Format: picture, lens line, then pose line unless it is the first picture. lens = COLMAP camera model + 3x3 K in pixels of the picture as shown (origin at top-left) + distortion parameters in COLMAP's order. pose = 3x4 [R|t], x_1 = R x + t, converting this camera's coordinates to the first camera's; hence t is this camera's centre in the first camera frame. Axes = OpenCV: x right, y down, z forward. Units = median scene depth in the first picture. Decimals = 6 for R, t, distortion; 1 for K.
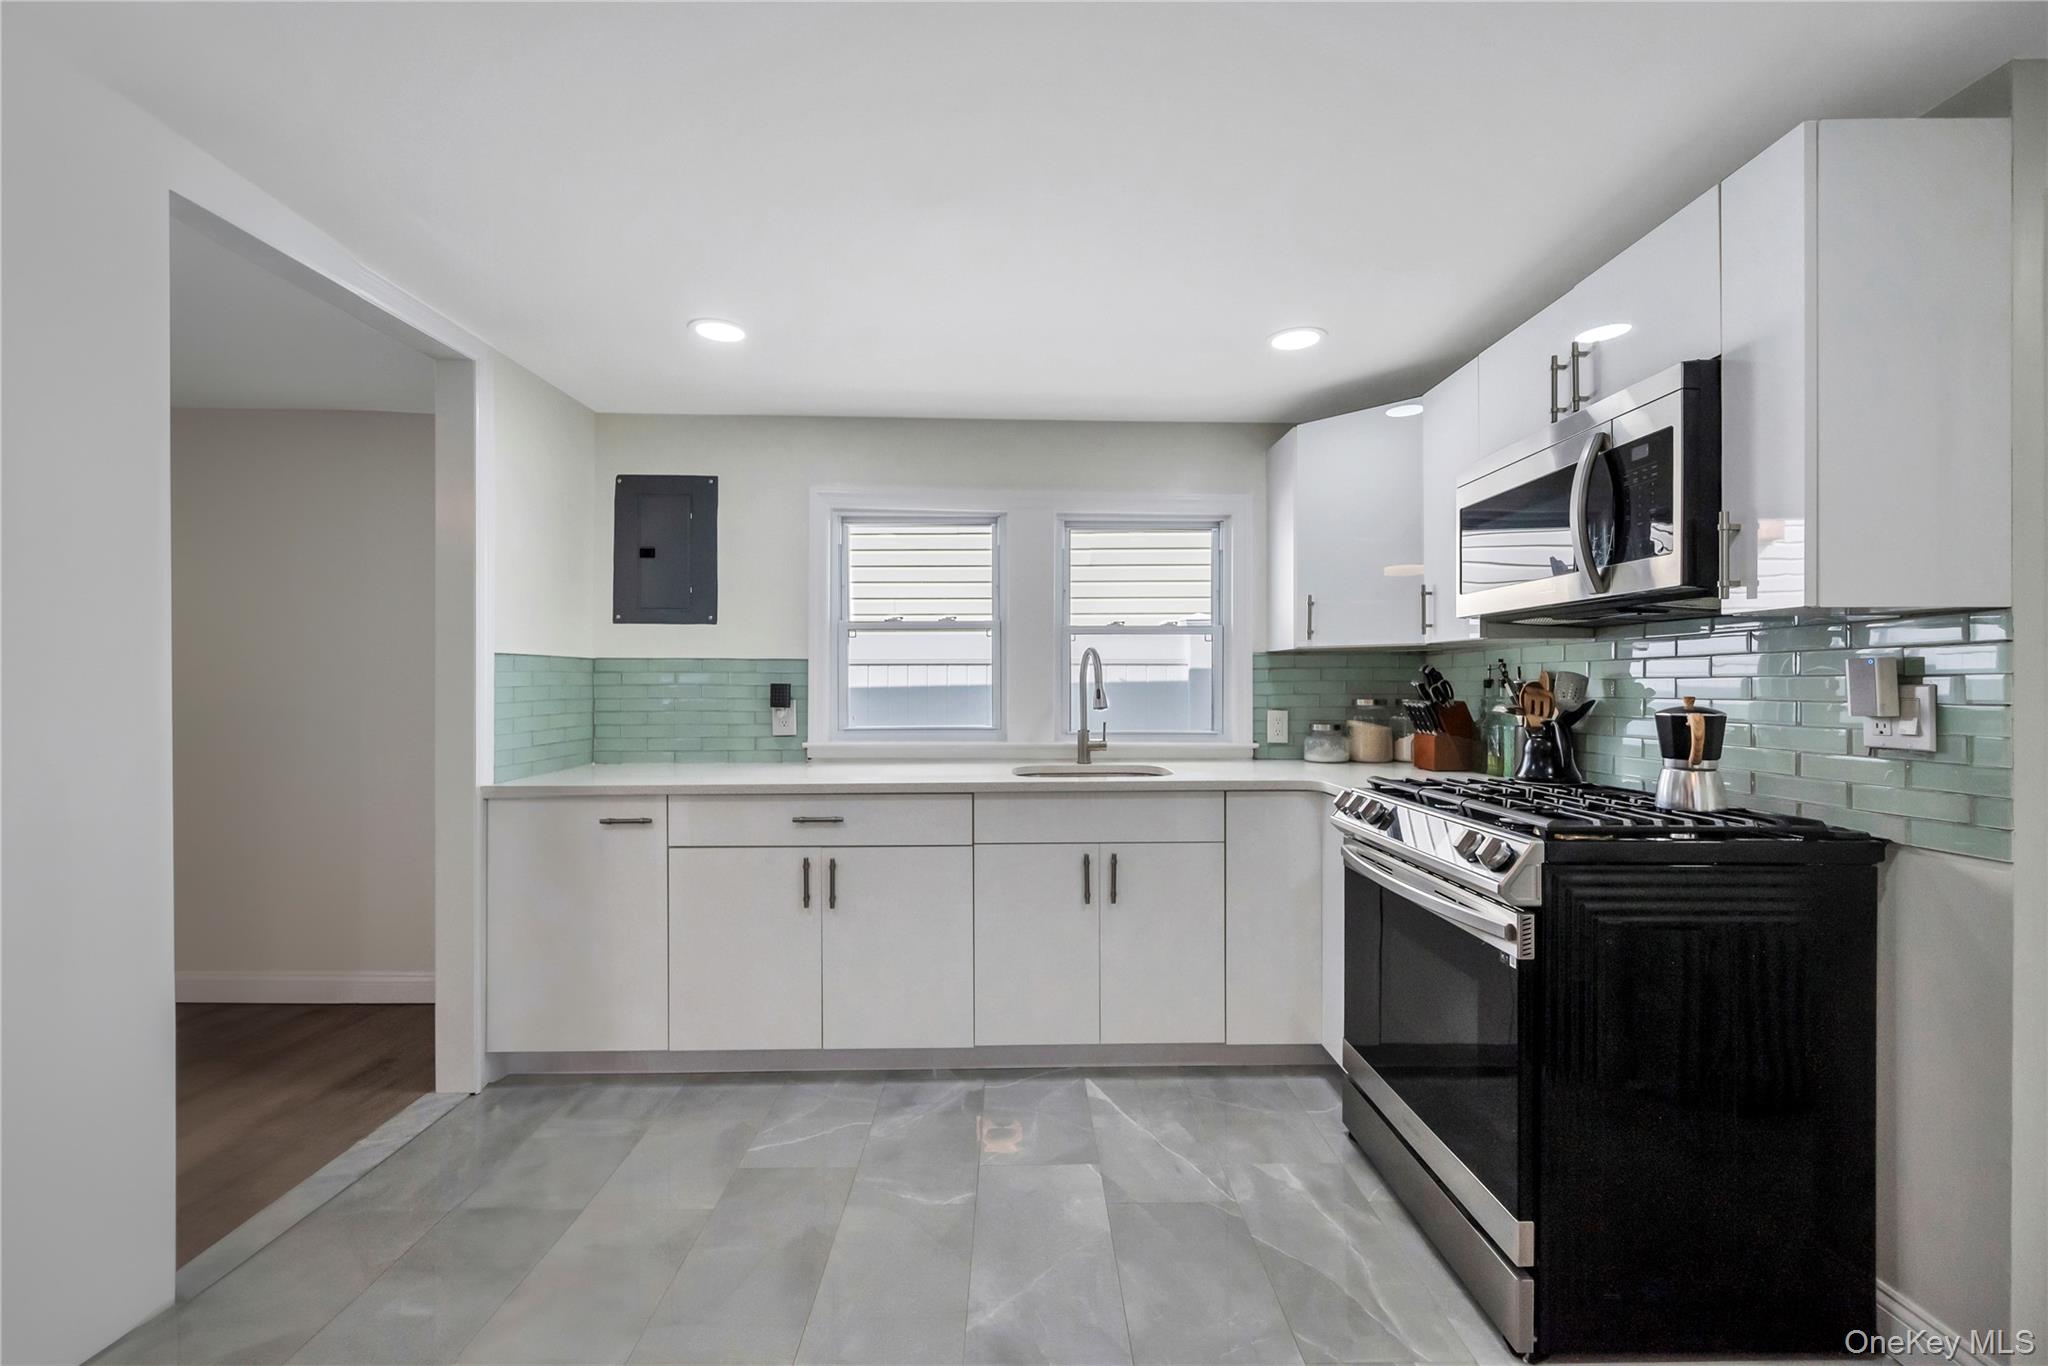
lens RADIAL K [[813.3, 0, 1026.1], [0, 813.3, 687.9], [0, 0, 1]] dist [-0.000595, 0.000996]
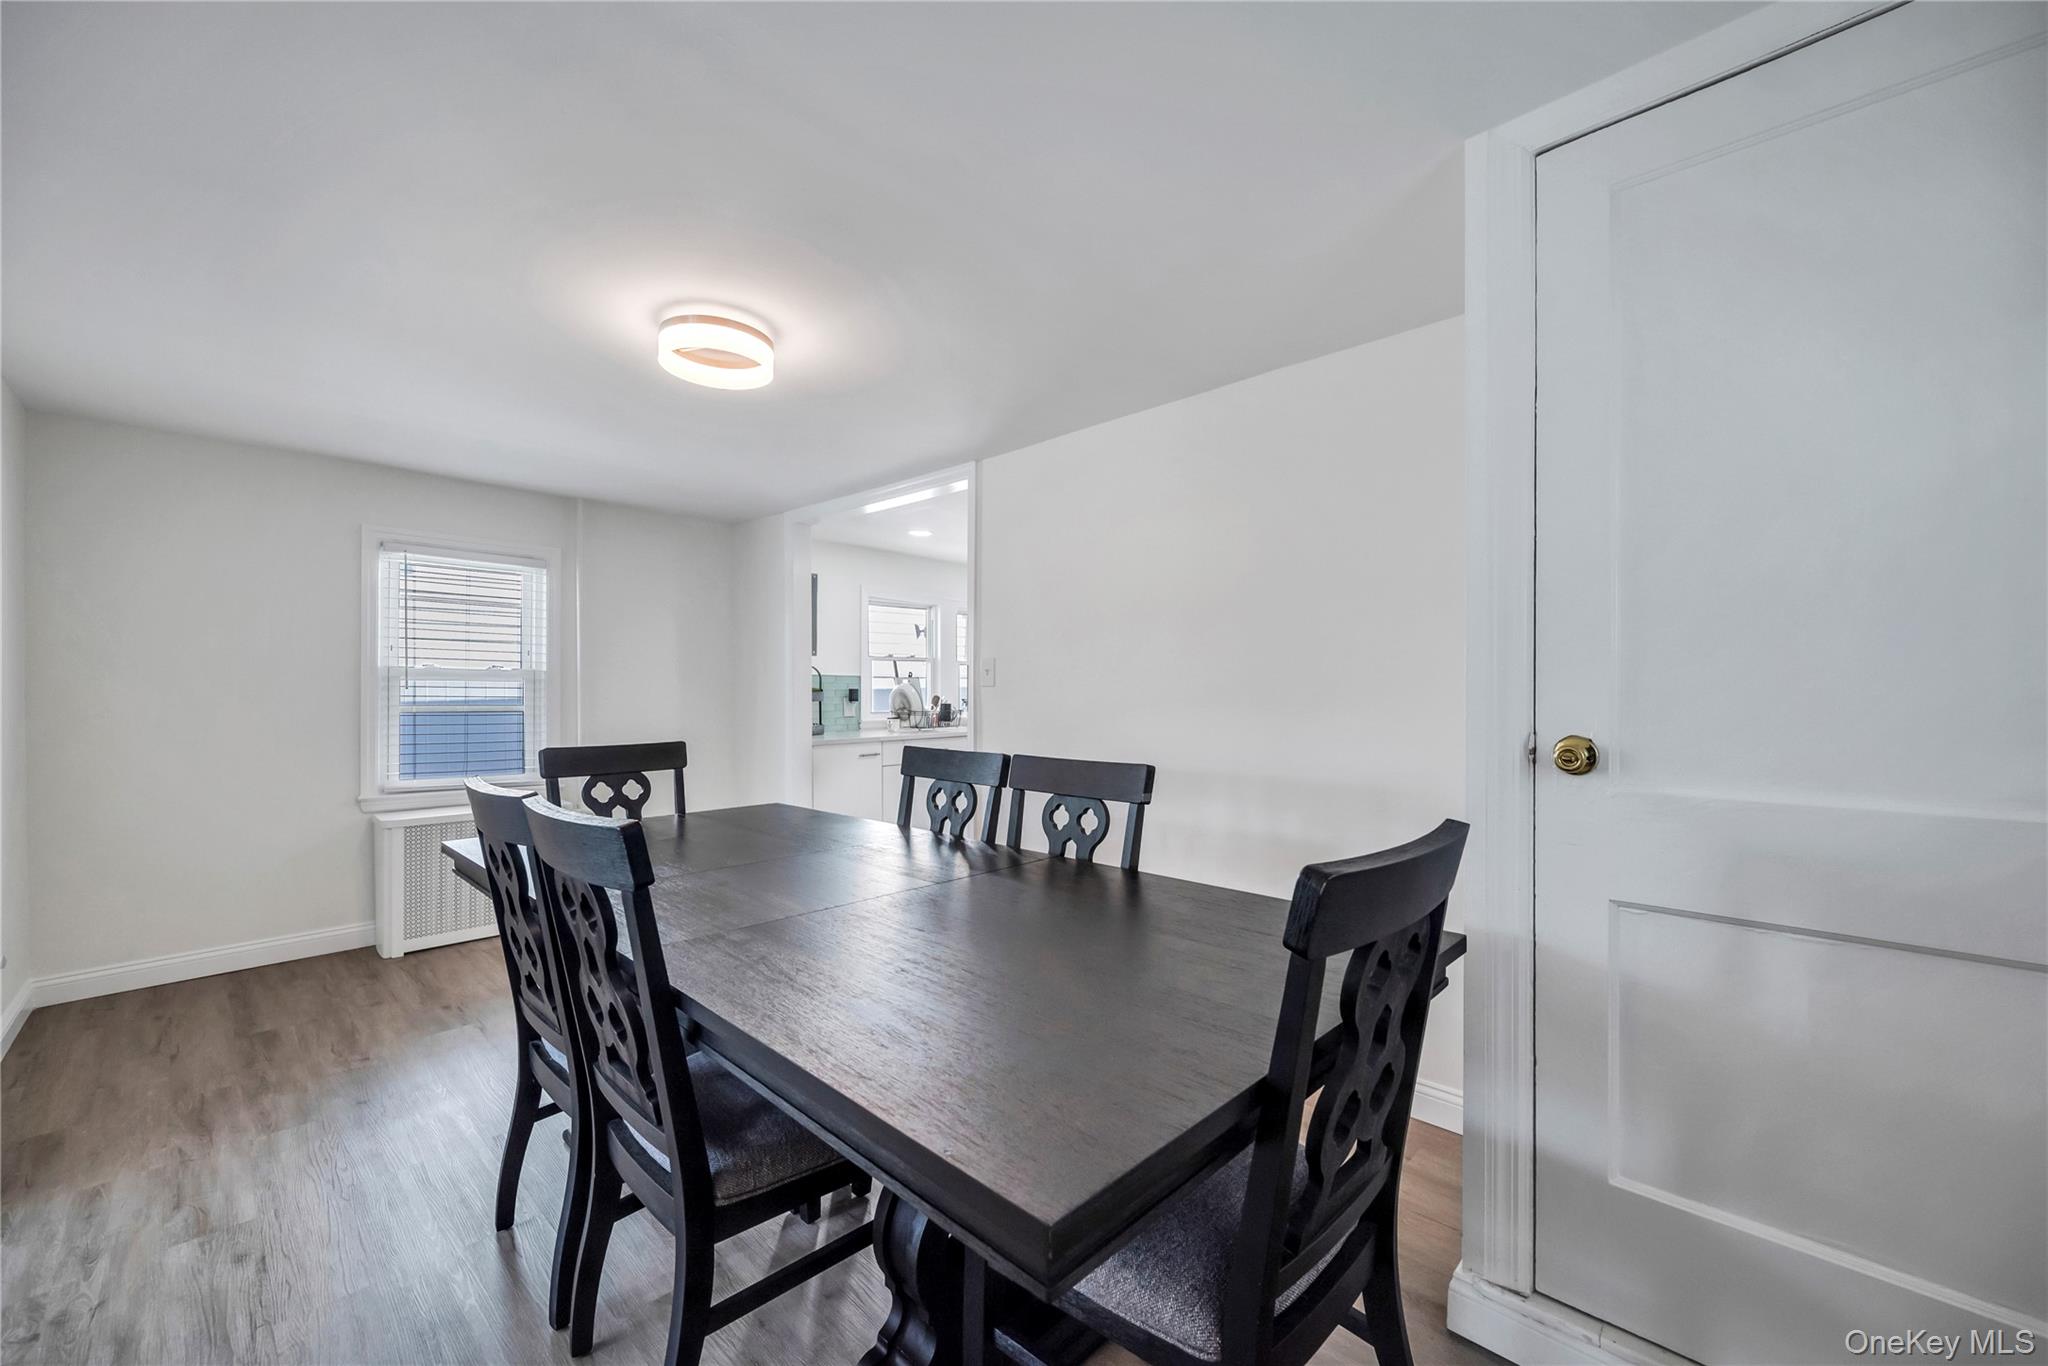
lens RADIAL K [[813.3, 0, 1019.2], [0, 813.3, 688.4], [0, 0, 1]] dist [-0.000595, 0.000996]
pose [[0.710978, 0.000116, 0.703214, -1.377198], [0.006768, 0.999953, -0.007007, 0.010225], [-0.703182, 0.009741, 0.710943, -0.620778]]
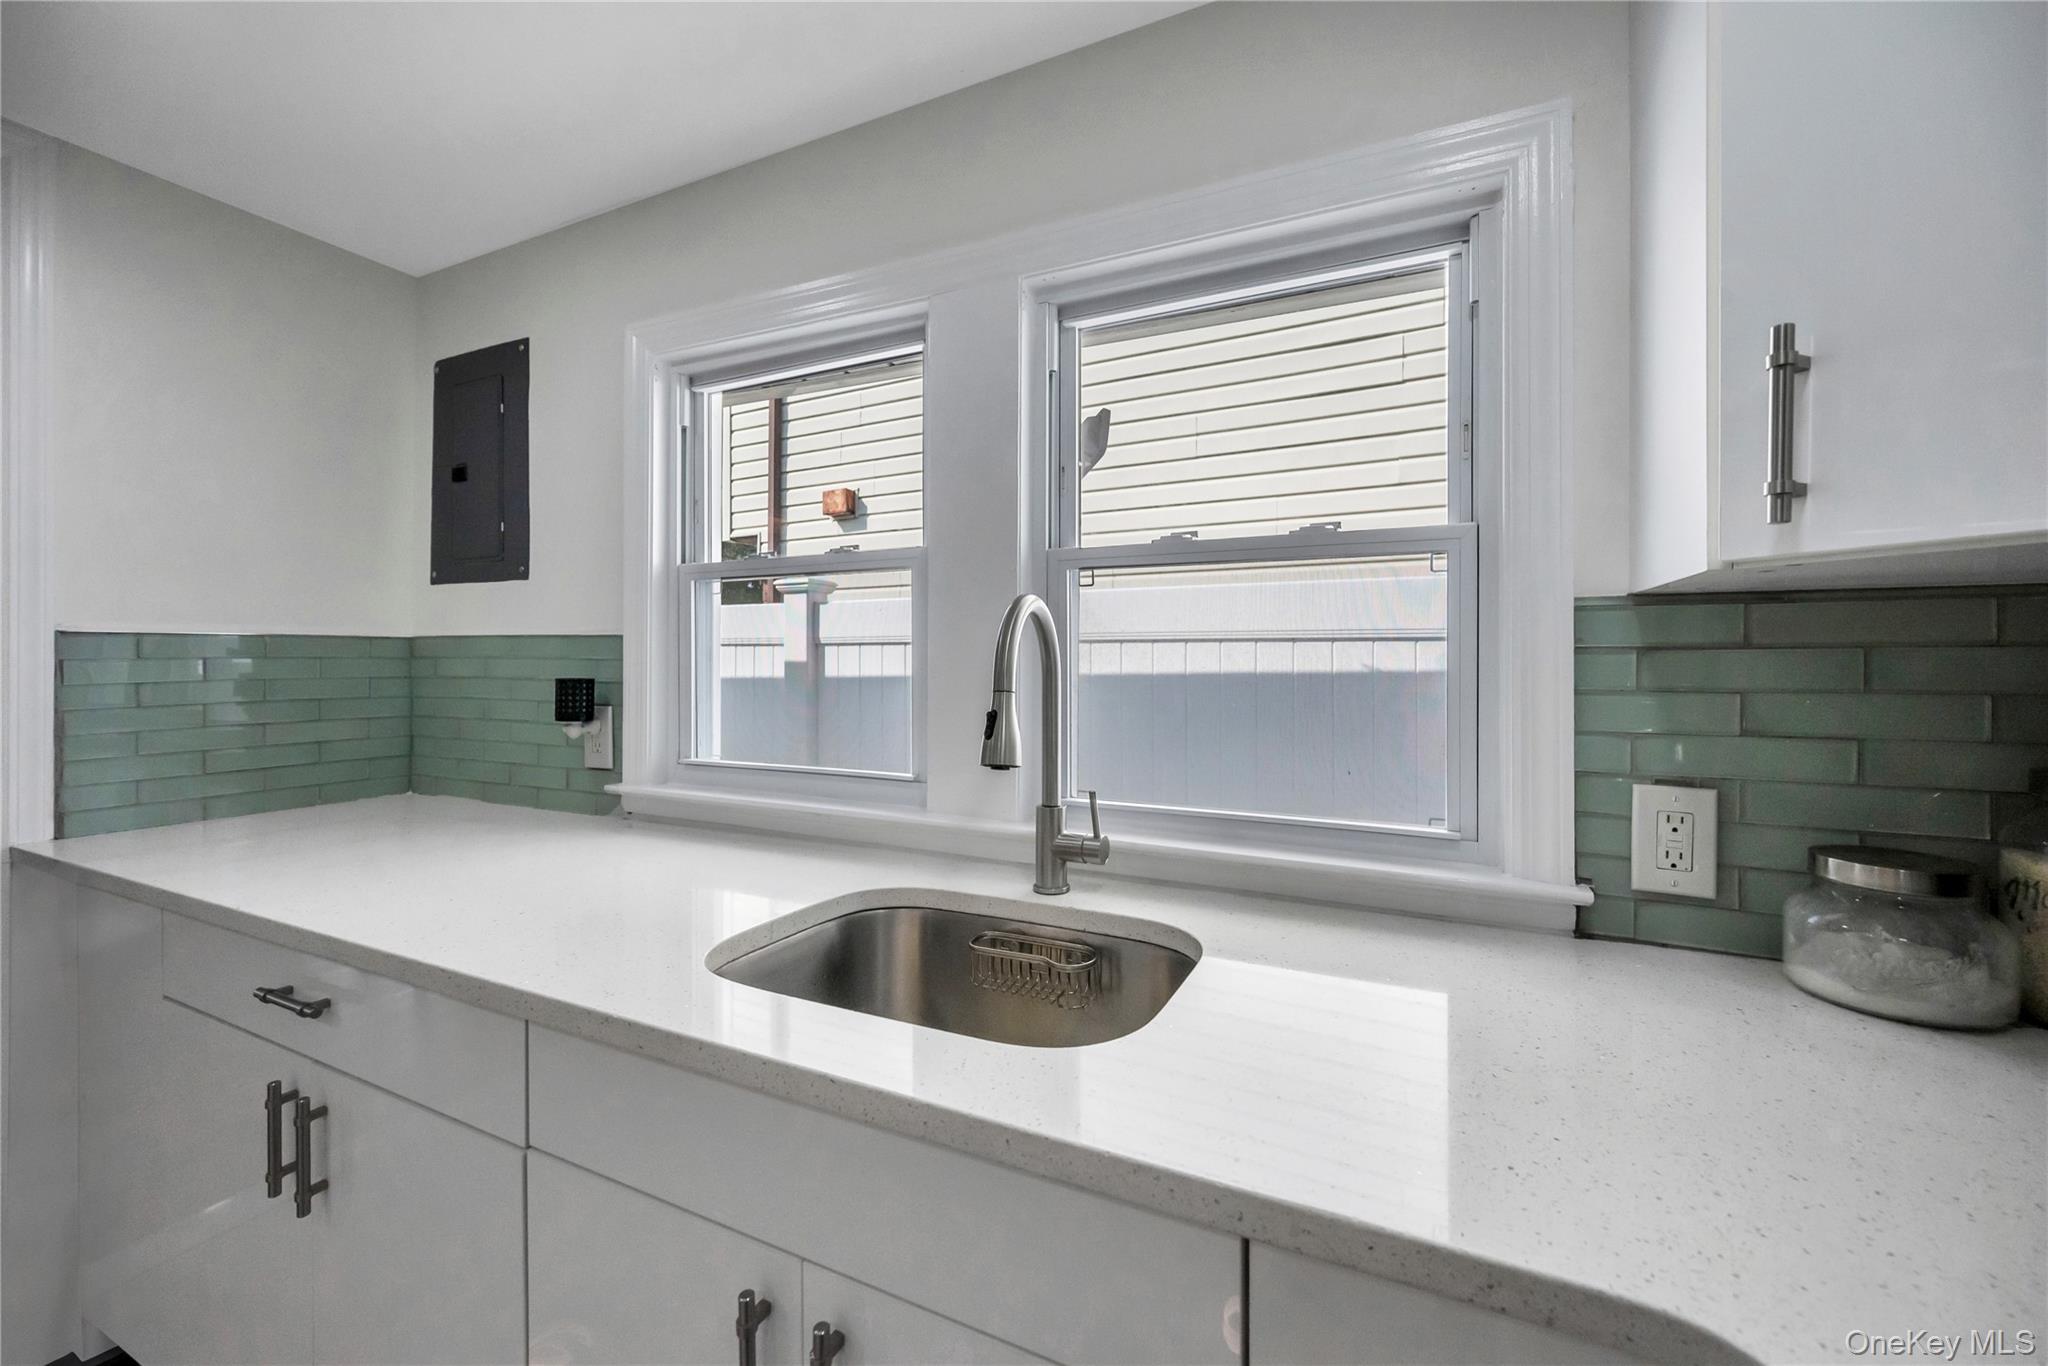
lens RADIAL K [[813.3, 0, 1030.4], [0, 813.3, 660.4], [0, 0, 1]] dist [-0.000595, 0.000996]
pose [[0.888836, 0.003562, -0.458211, 0.245897], [-0.005207, 0.999984, -0.002328, -0.018233], [0.458196, 0.004455, 0.888840, 0.649586]]
